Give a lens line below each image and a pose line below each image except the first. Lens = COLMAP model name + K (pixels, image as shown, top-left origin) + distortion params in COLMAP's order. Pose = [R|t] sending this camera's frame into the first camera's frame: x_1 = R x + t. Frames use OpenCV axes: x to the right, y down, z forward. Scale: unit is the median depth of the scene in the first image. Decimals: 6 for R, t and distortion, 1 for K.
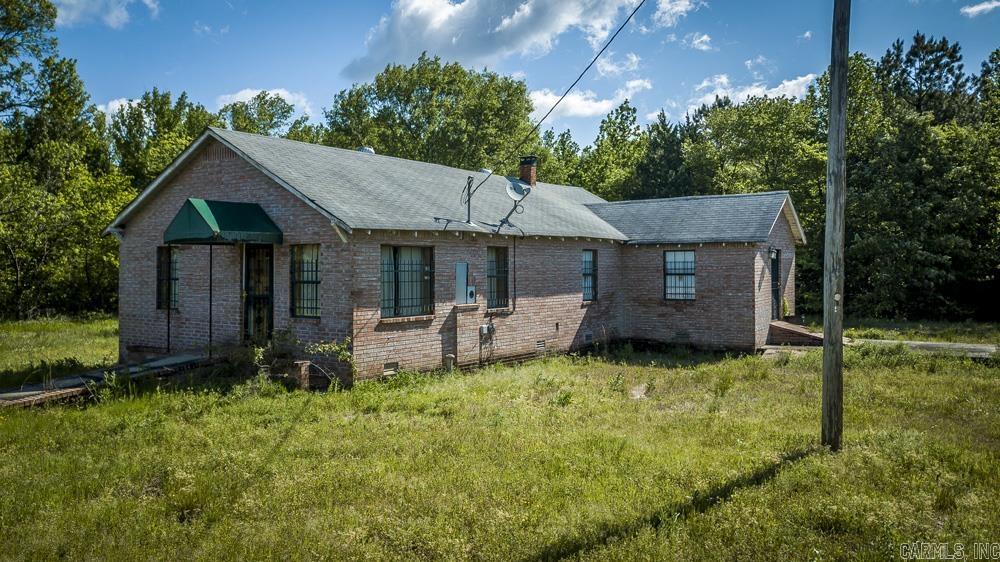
lens RADIAL K [[778.2, 0, 500.1], [0, 778.2, 280.4], [0, 0, 1]] dist [0.023996, -0.035118]
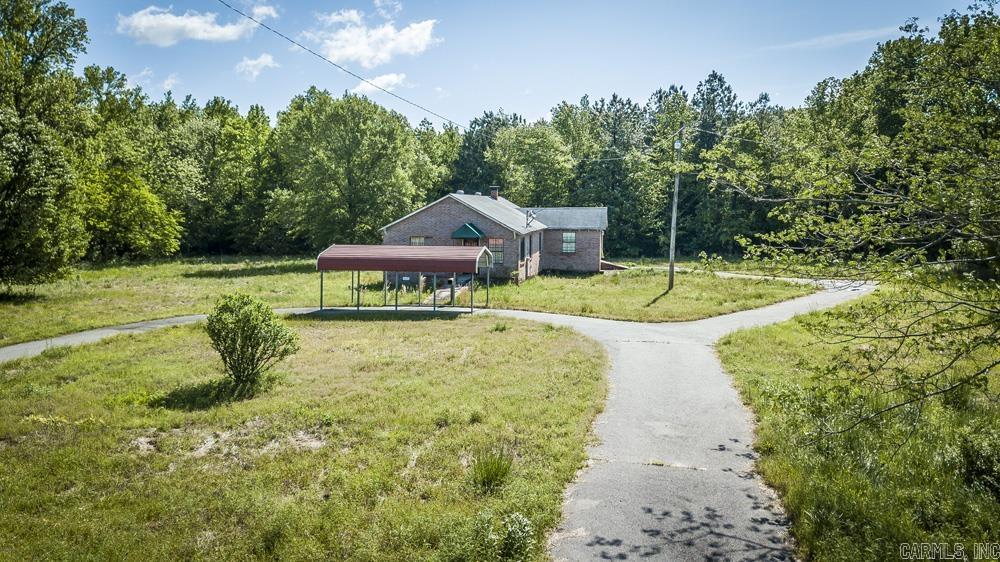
lens RADIAL K [[778.2, 0, 500.7], [0, 778.2, 279.2], [0, 0, 1]] dist [0.023996, -0.035118]
pose [[0.905236, -0.033181, 0.423611, -0.998851], [0.000222, 0.996983, 0.077617, -0.081391], [-0.424909, -0.070167, 0.902513, -1.111619]]
